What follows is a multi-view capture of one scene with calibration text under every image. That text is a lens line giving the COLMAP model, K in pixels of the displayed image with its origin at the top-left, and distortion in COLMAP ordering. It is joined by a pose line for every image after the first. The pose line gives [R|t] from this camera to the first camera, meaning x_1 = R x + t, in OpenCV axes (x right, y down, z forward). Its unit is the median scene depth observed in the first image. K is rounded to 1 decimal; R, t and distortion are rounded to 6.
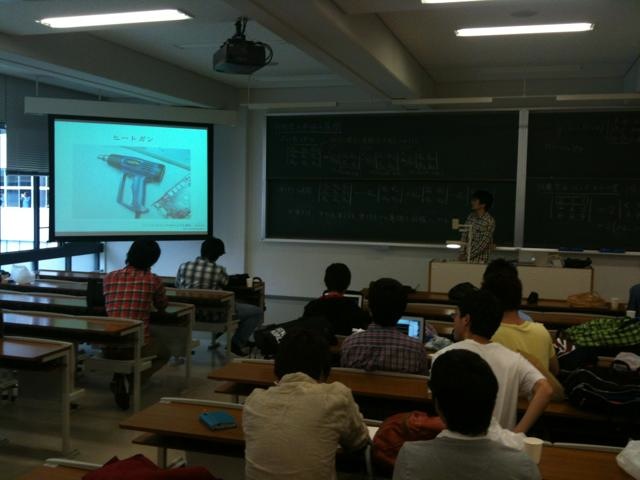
lens RADIAL K [[669.9, 0, 321.8], [0, 669.9, 236.2], [0, 0, 1]] dist [0.013488, -0.235496]
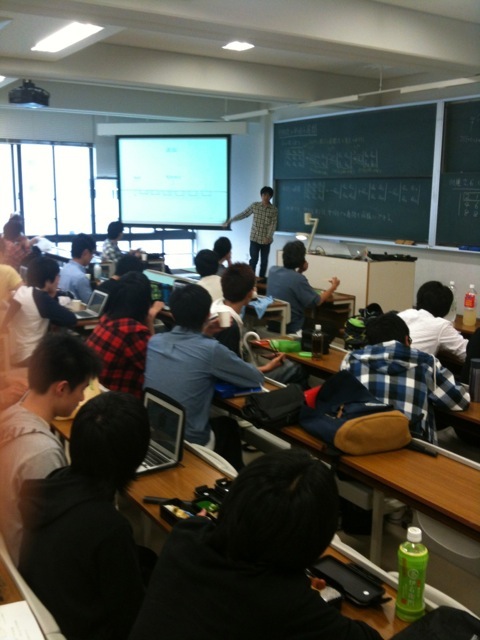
lens RADIAL K [[669.9, 0, 239.4], [0, 669.9, 322.7], [0, 0, 1]] dist [0.013488, -0.235496]
pose [[0.766856, 0.115735, -0.631299, 0.684552], [-0.037200, 0.989969, 0.136301, 0.005666], [0.640741, -0.081039, 0.763468, 0.055062]]
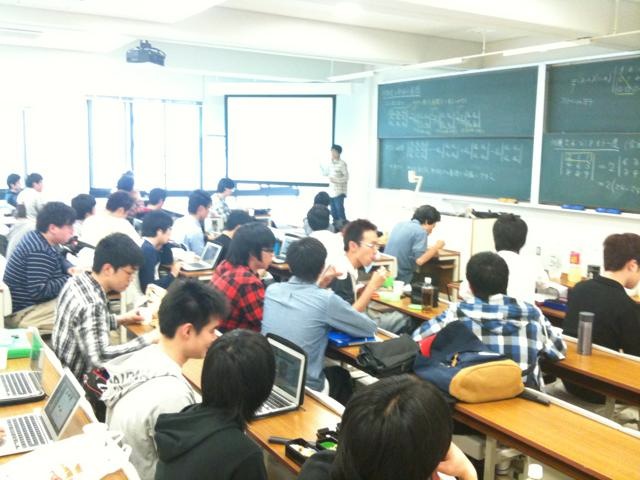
lens RADIAL K [[669.9, 0, 321.8], [0, 669.9, 236.2], [0, 0, 1]] dist [0.013488, -0.235496]
pose [[0.751421, 0.082956, -0.654587, 0.685697], [-0.047702, 0.996299, 0.071503, 0.008314], [0.658096, -0.022504, 0.752598, 0.037855]]
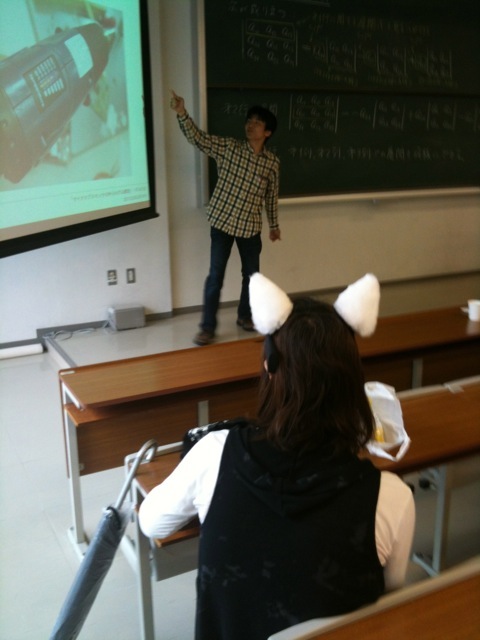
lens RADIAL K [[669.9, 0, 239.4], [0, 669.9, 322.7], [0, 0, 1]] dist [0.013488, -0.235496]
pose [[0.710249, -0.211466, 0.671438, -0.477255], [0.064467, 0.969345, 0.237097, -0.032085], [-0.700993, -0.125112, 0.702108, 0.643935]]
